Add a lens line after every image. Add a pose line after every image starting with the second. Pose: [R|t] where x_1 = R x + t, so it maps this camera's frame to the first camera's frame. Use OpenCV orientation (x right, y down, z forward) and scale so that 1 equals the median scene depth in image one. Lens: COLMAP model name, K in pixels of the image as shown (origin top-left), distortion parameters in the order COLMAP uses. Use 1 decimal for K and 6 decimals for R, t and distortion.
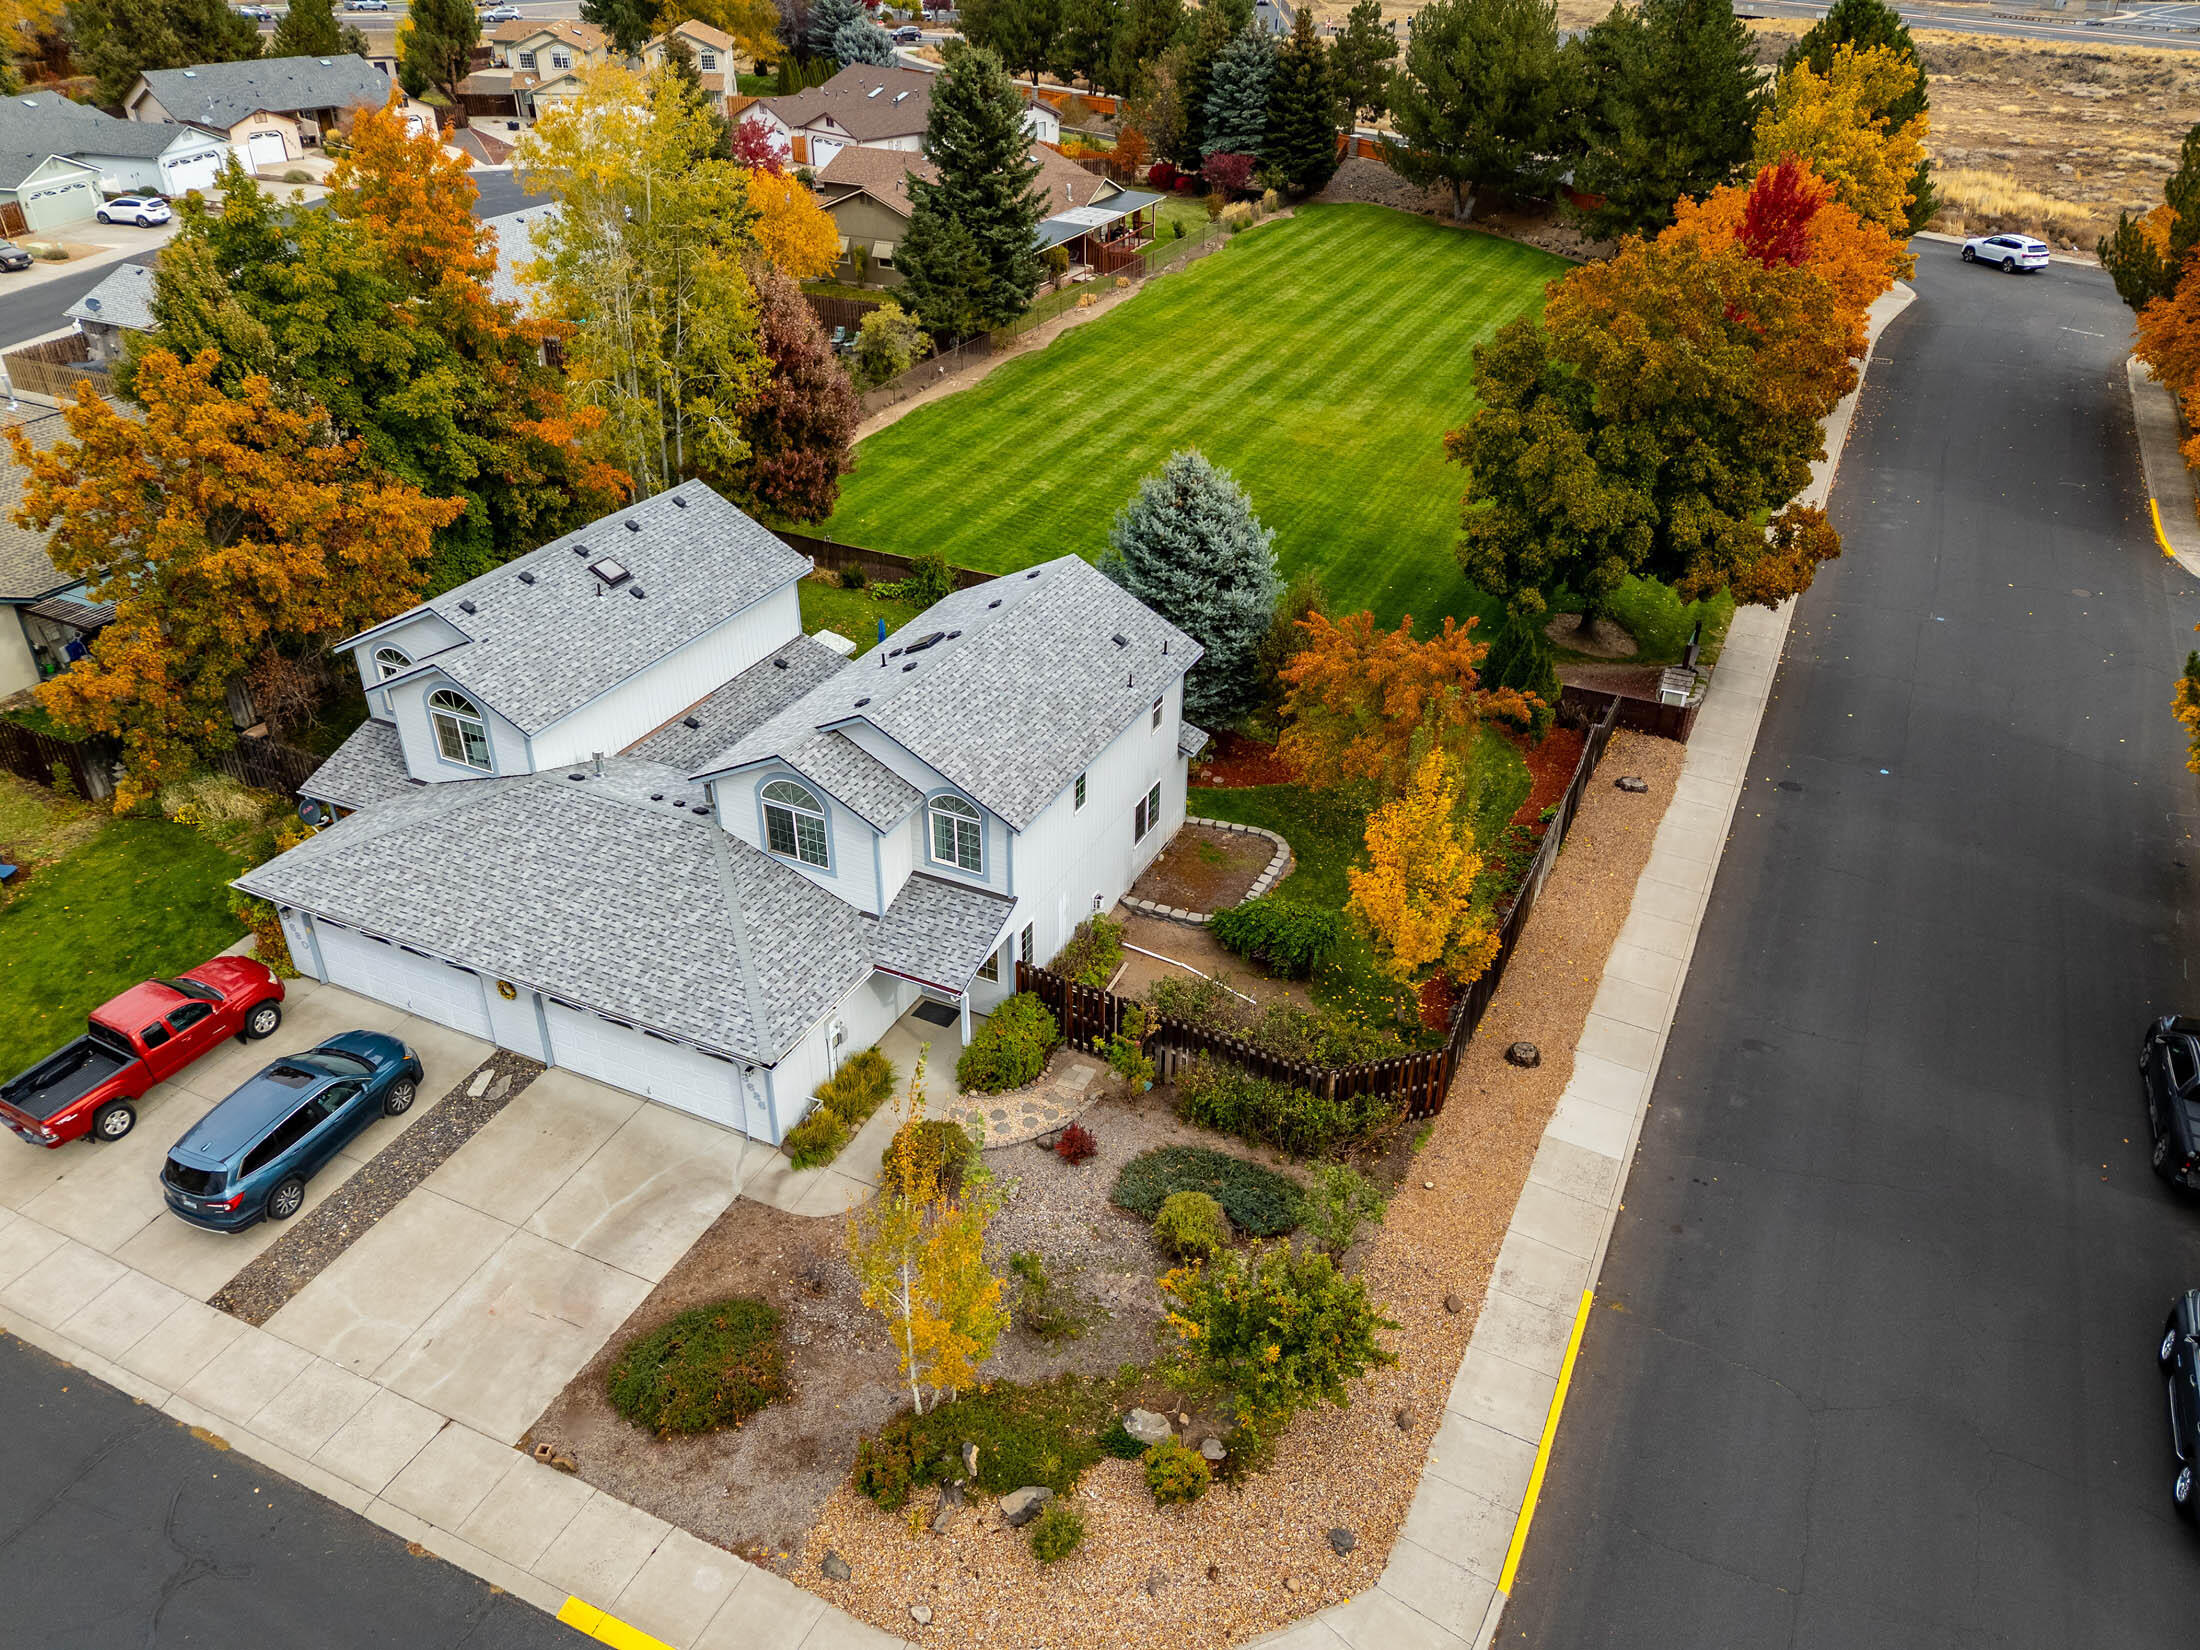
lens RADIAL K [[1607.4, 0, 1098.7], [0, 1607.4, 816.7], [0, 0, 1]] dist [0.076442, -0.064055]
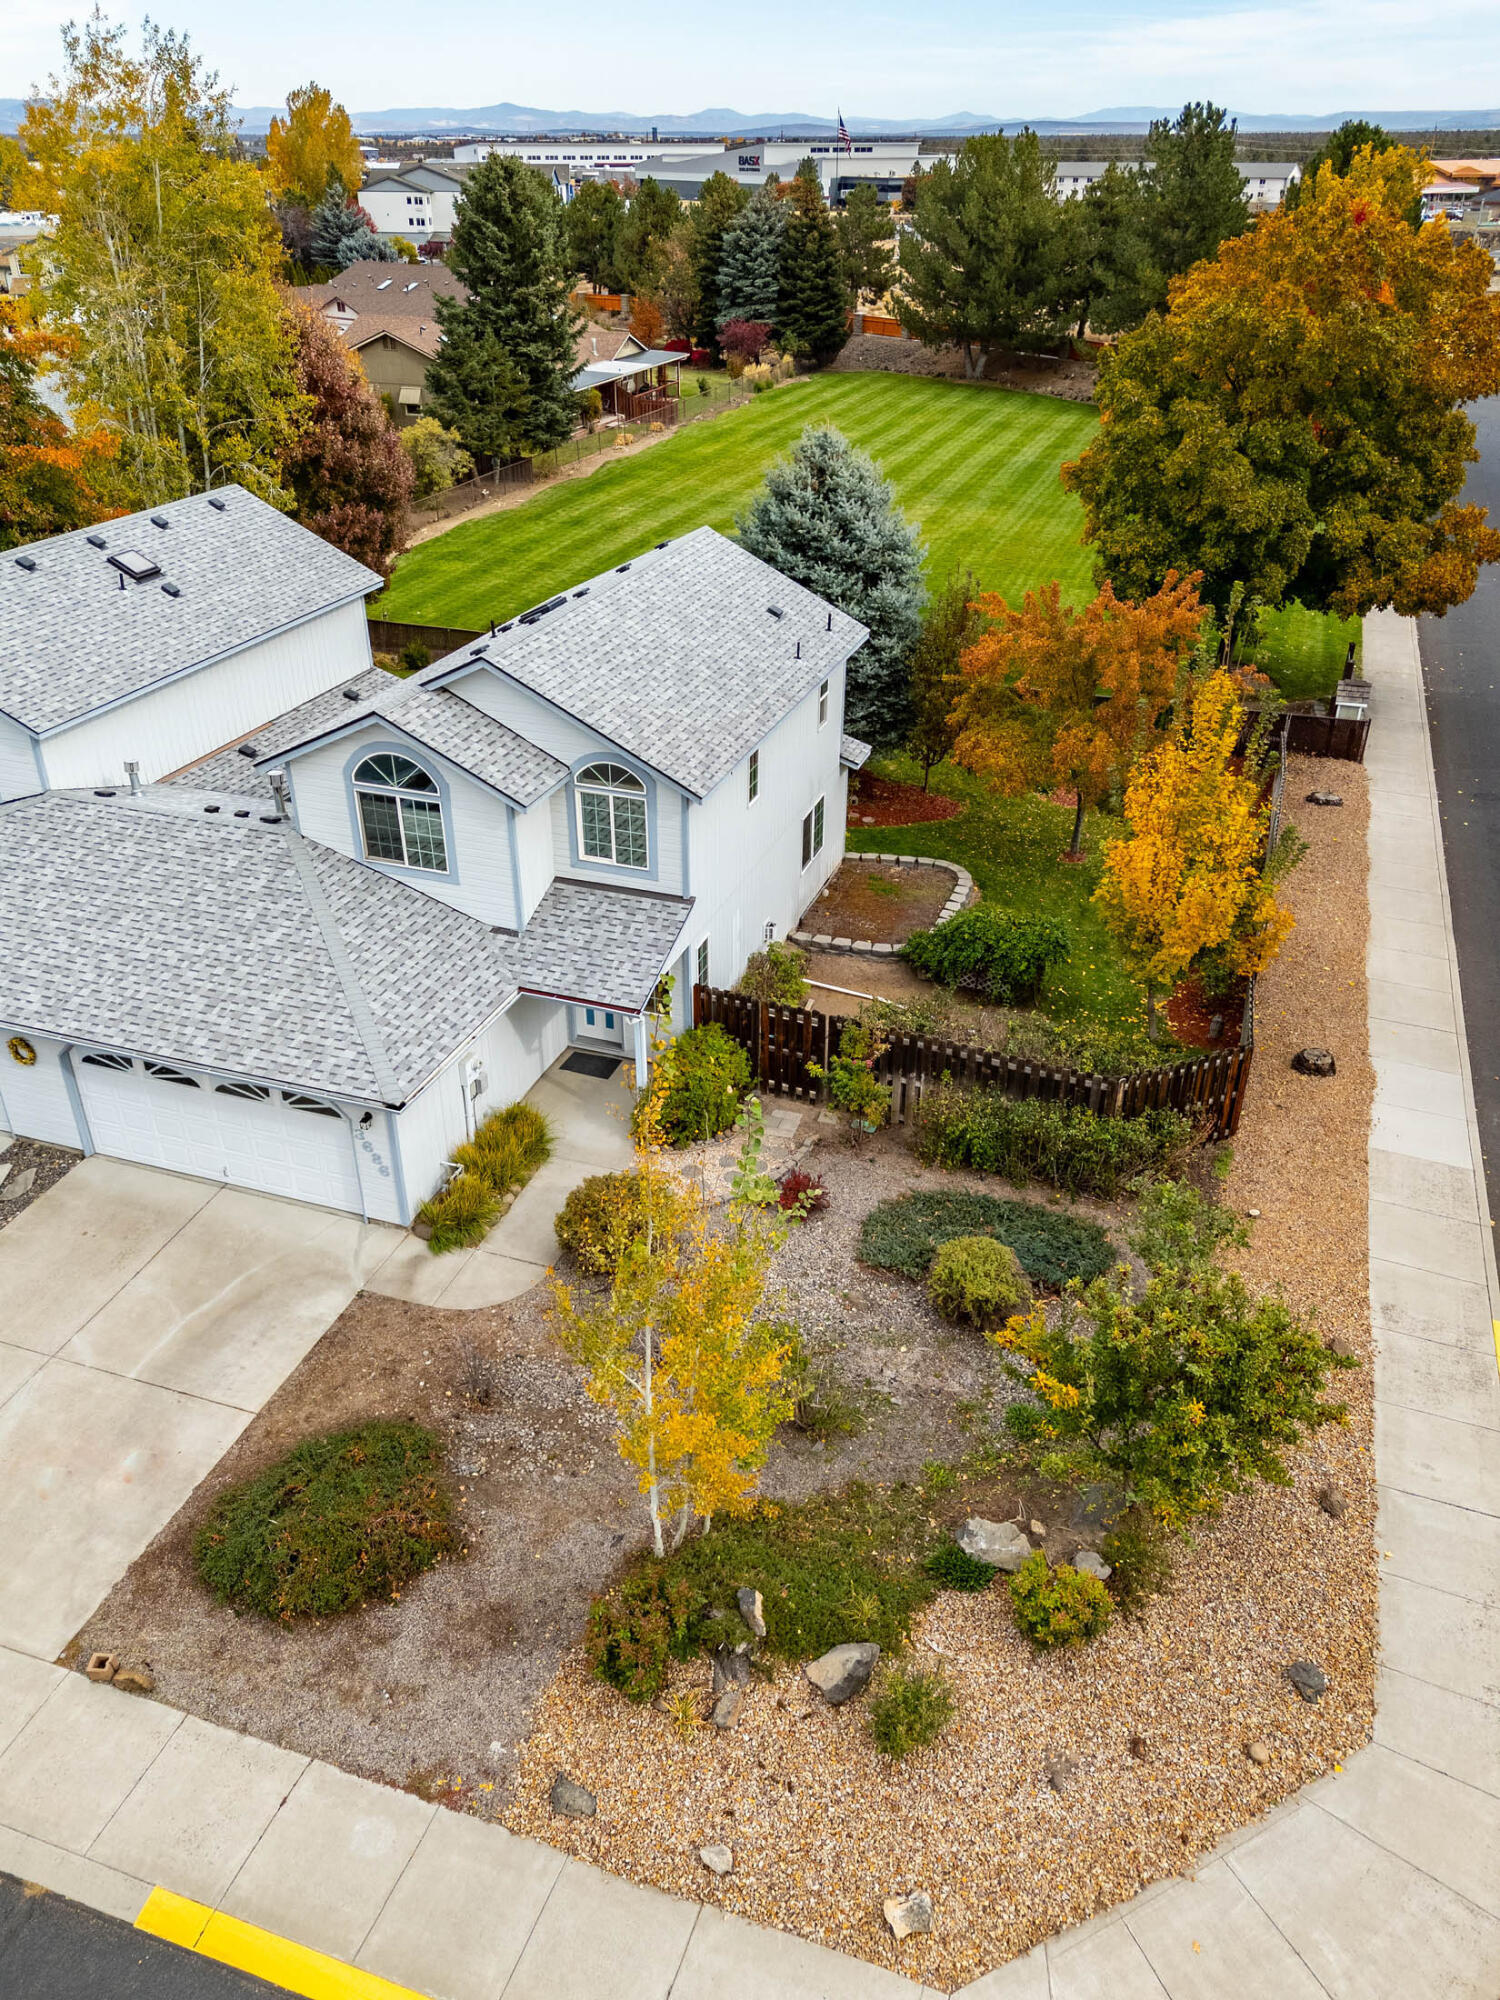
lens RADIAL K [[1461.3, 0, 750.0], [0, 1461.3, 1000.0], [0, 0, 1]] dist [0.076442, -0.064055]
pose [[0.993973, -0.058881, 0.092472, -0.093341], [0.060799, 0.997987, -0.018058, 0.115841], [-0.091223, 0.023572, 0.995551, 0.290664]]
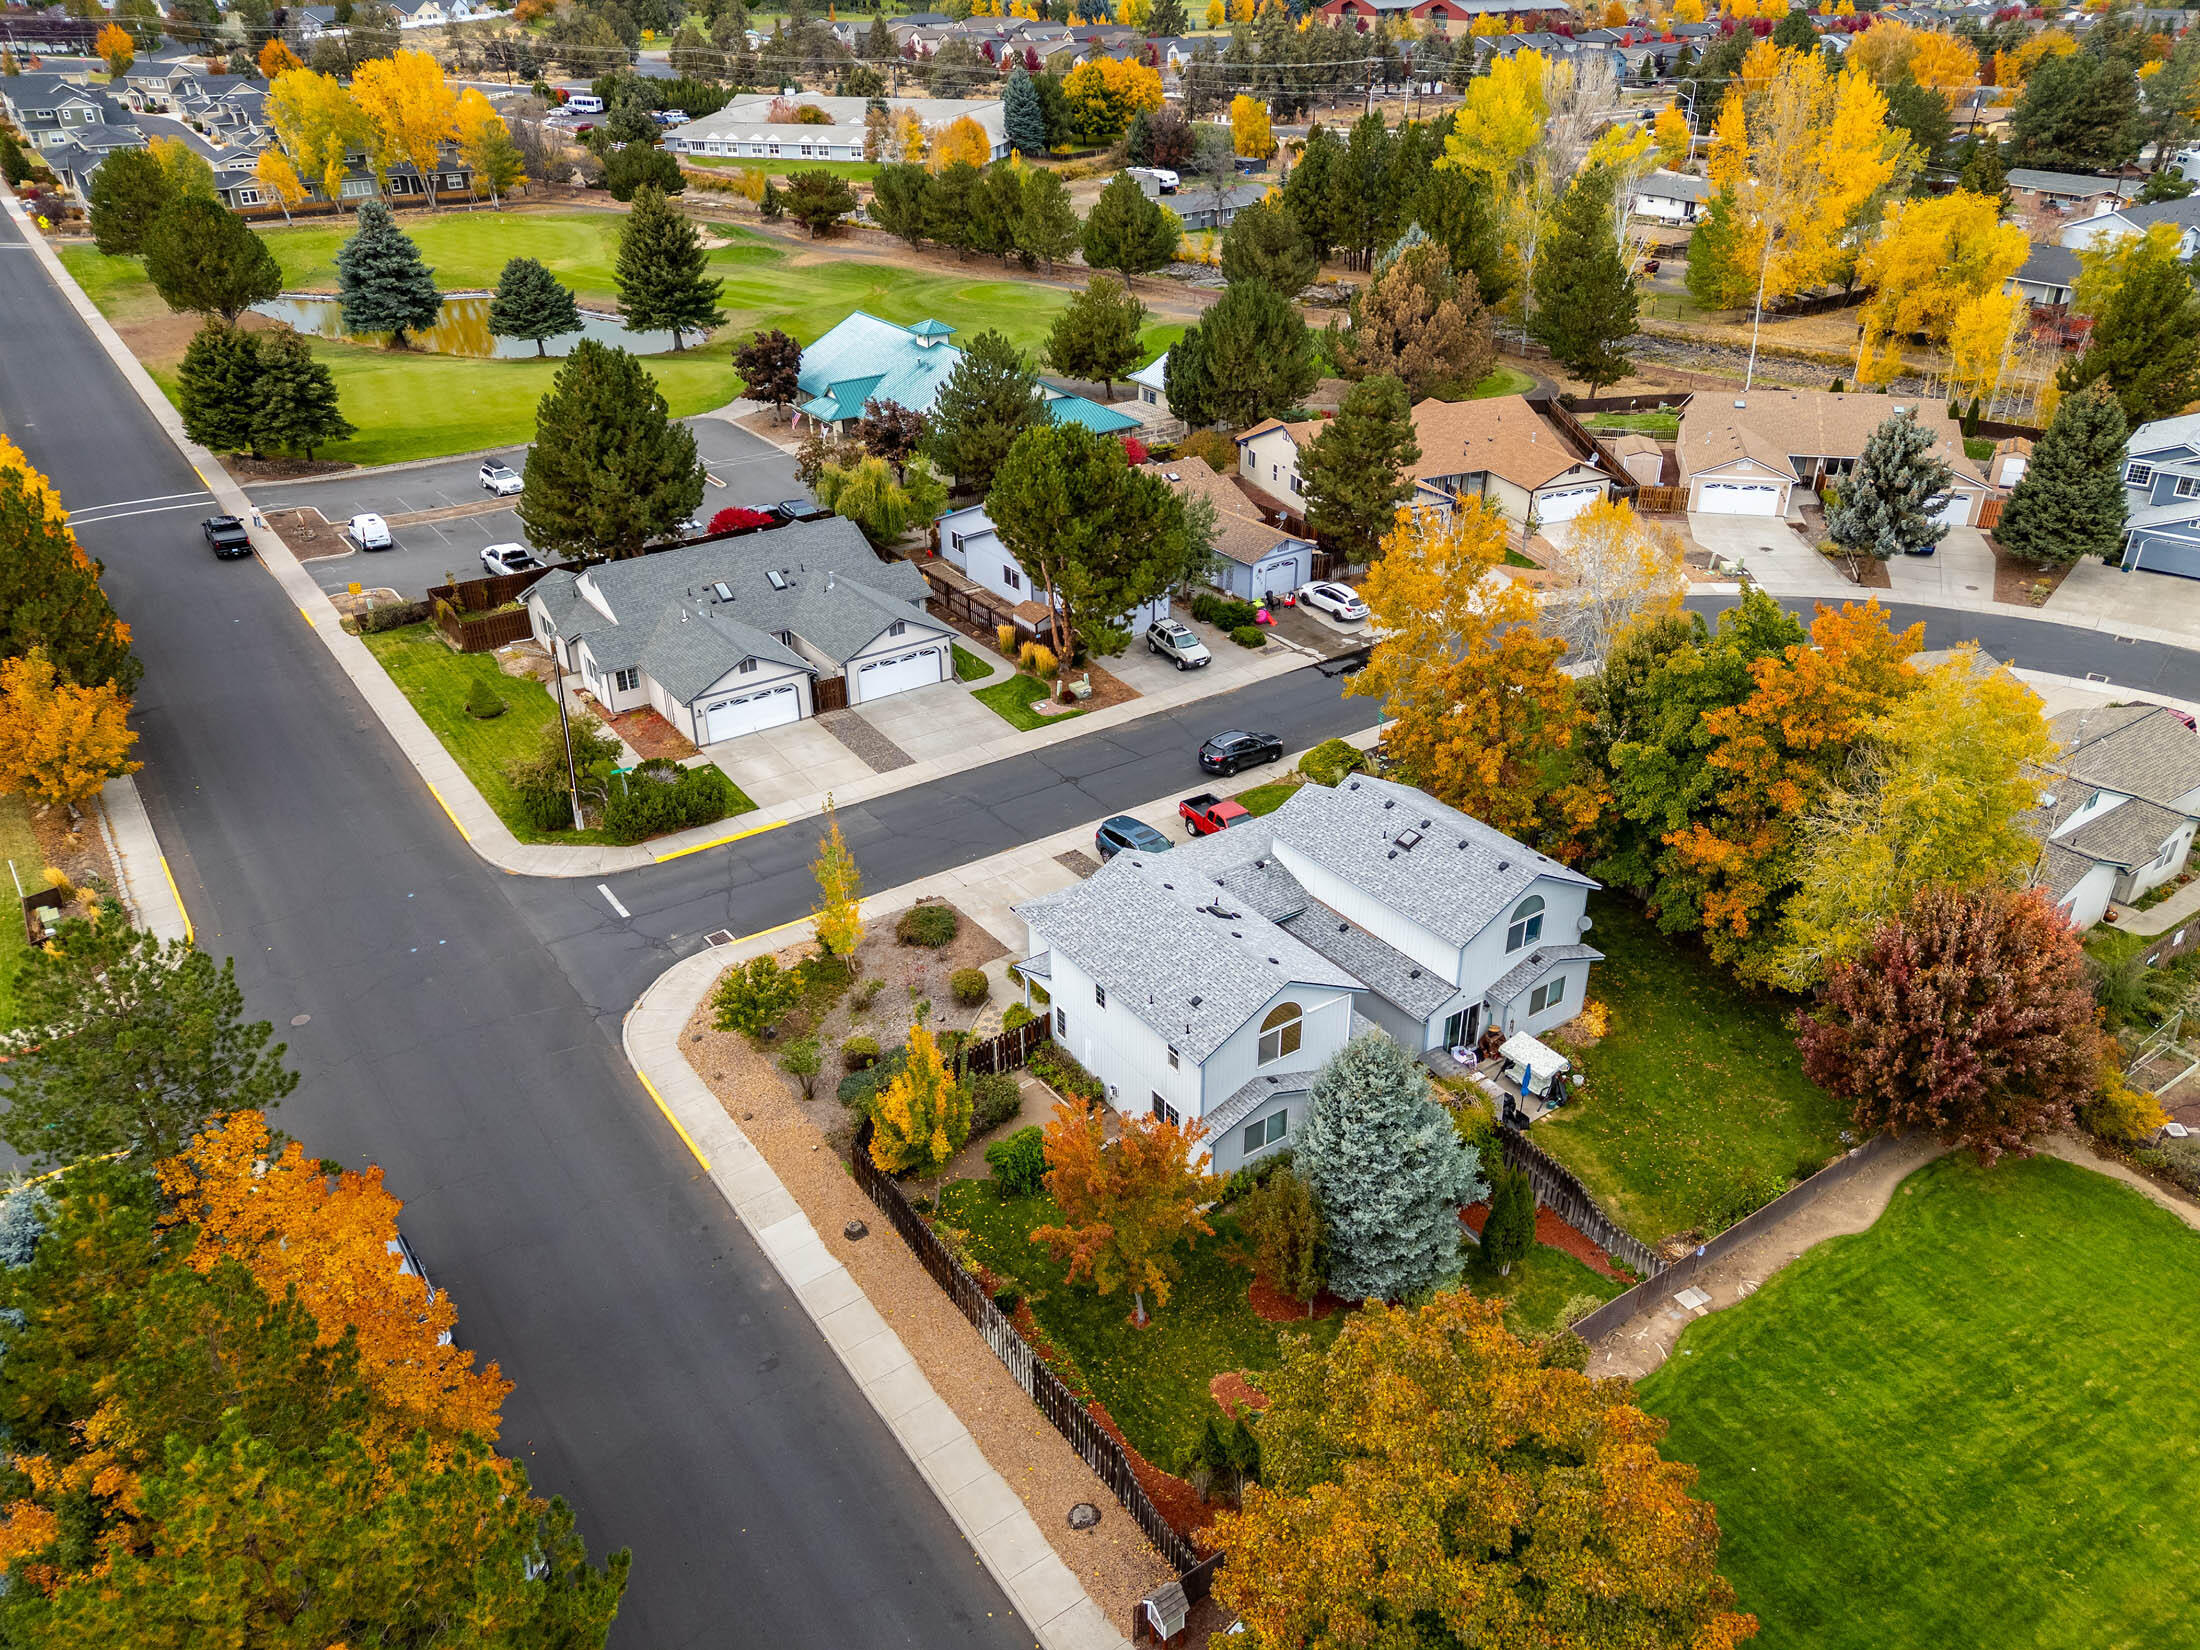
lens RADIAL K [[1614.6, 0, 1099.0], [0, 1614.6, 815.4], [0, 0, 1]] dist [0.074282, -0.064053]
pose [[-0.489781, 0.415815, -0.766298, 1.184954], [-0.451409, 0.631005, 0.630921, -1.182999], [0.745885, 0.654927, -0.121352, 1.141758]]
